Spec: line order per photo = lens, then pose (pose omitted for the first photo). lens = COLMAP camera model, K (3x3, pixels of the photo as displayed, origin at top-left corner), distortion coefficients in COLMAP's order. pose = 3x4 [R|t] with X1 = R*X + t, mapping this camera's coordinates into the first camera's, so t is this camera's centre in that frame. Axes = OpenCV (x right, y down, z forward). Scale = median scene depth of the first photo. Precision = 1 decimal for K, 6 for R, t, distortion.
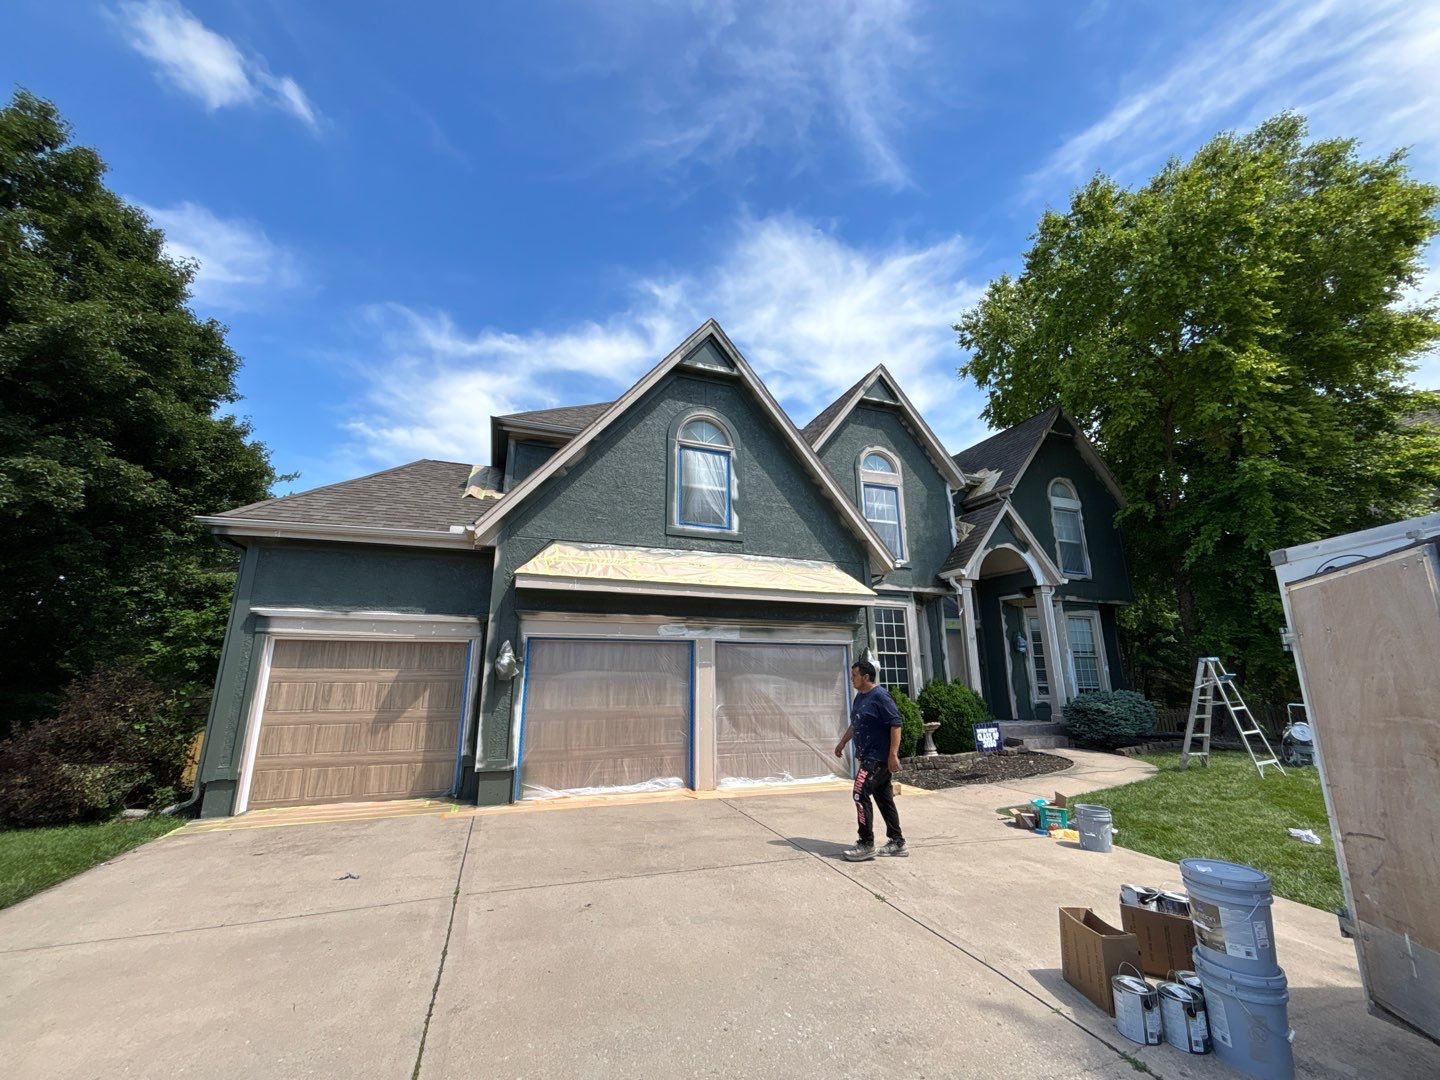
lens RADIAL K [[568.9, 0, 713.2], [0, 568.9, 538.4], [0, 0, 1]] dist [0.001843, 0.000512]
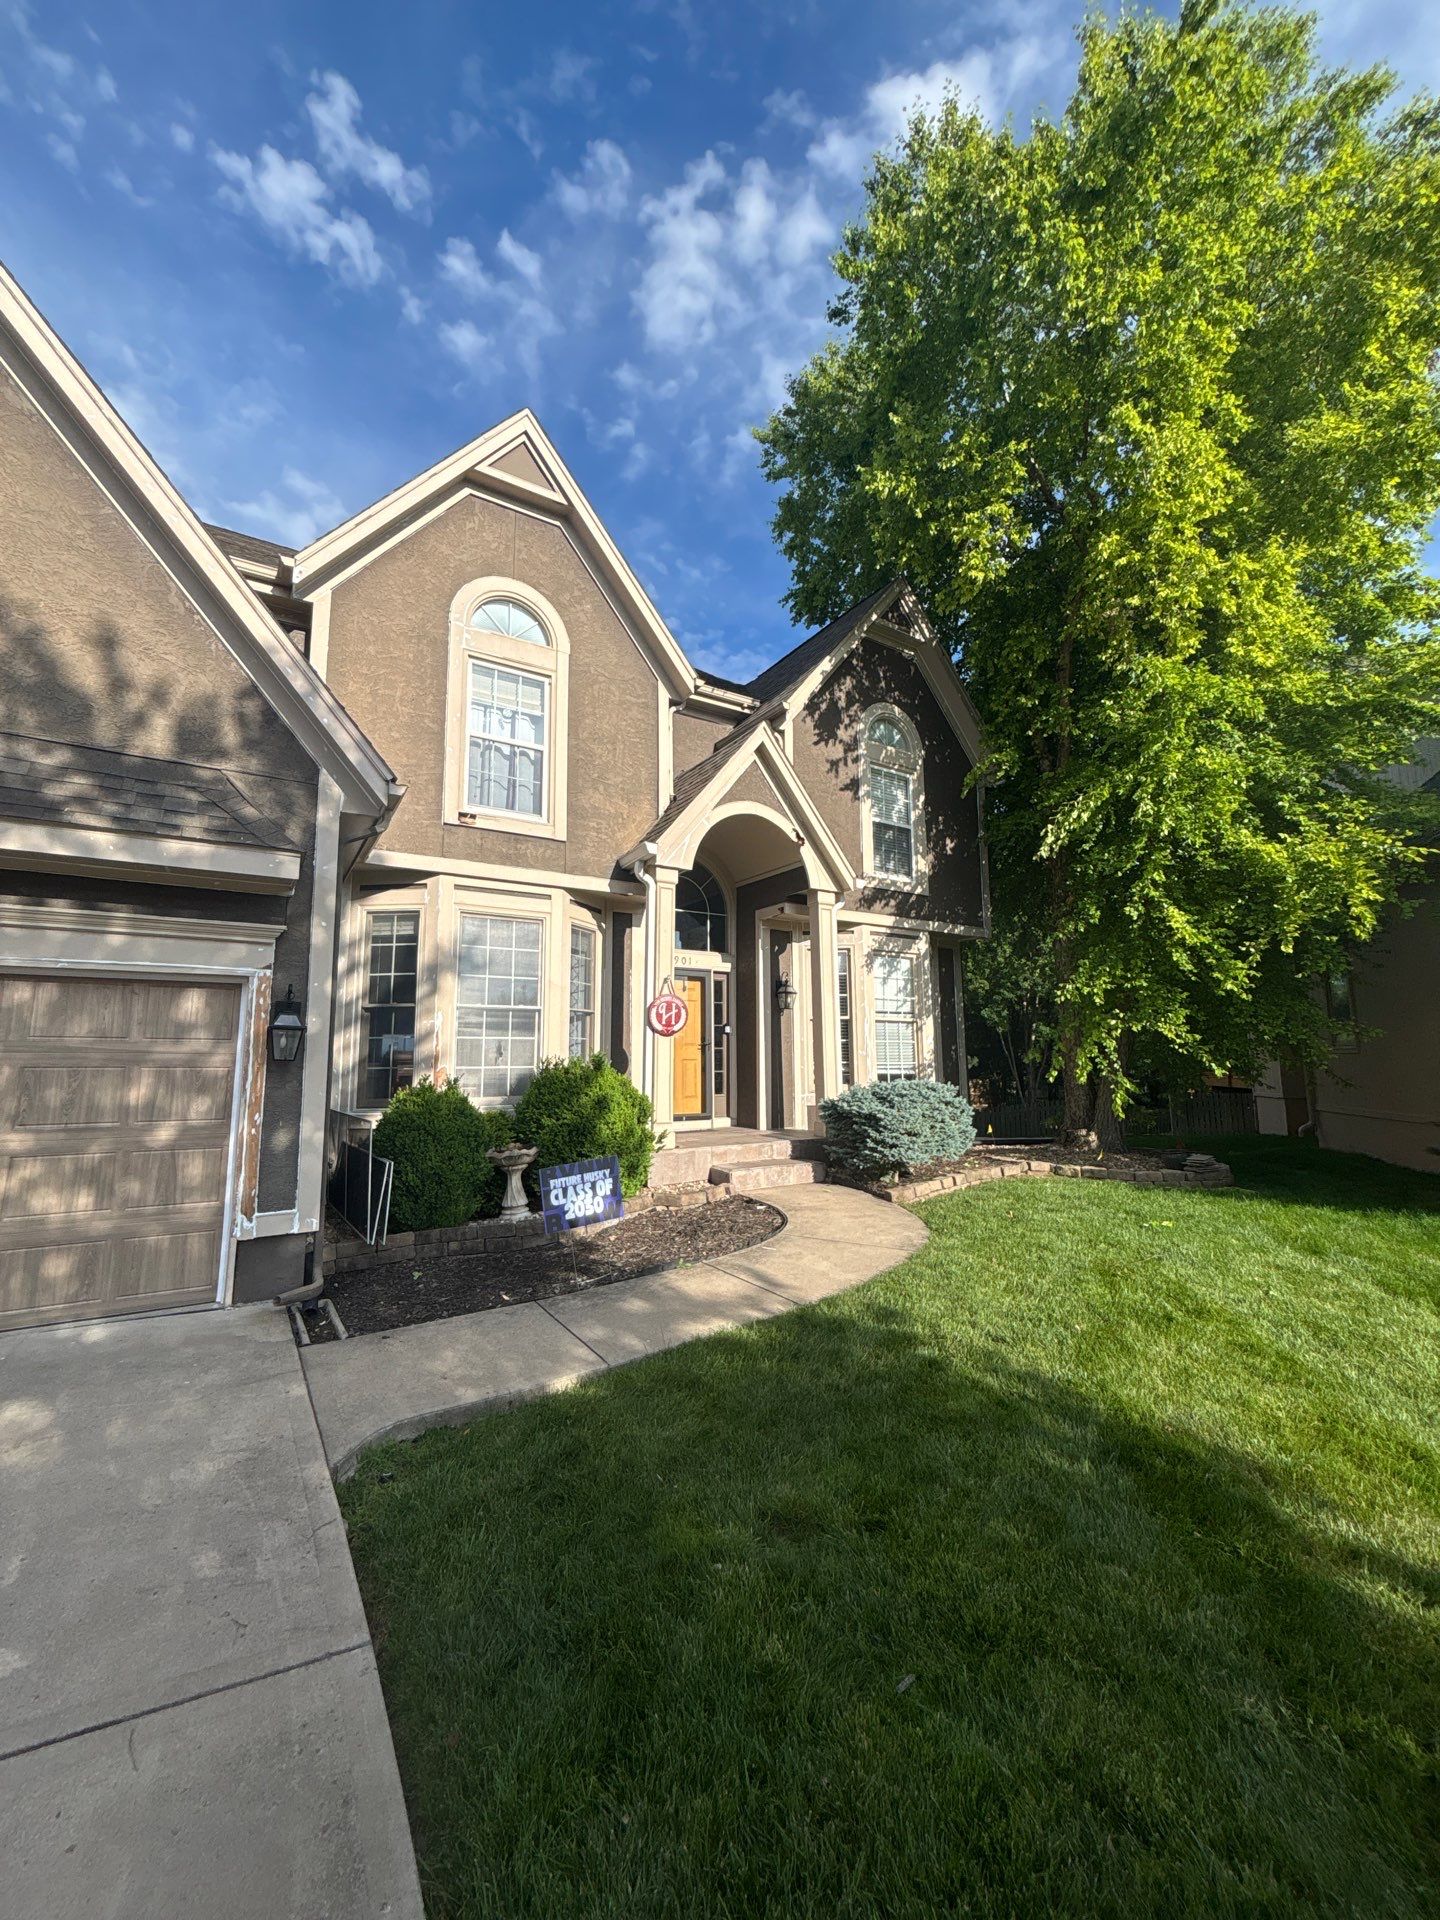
lens RADIAL K [[768.5, 0, 703.4], [0, 768.5, 955.4], [0, 0, 1]] dist [0.002151, 0.000727]
pose [[0.980602, 0.029028, 0.193846, 0.337164], [-0.051165, 0.992593, 0.110190, 0.070571], [-0.189212, -0.117970, 0.974824, 0.305828]]
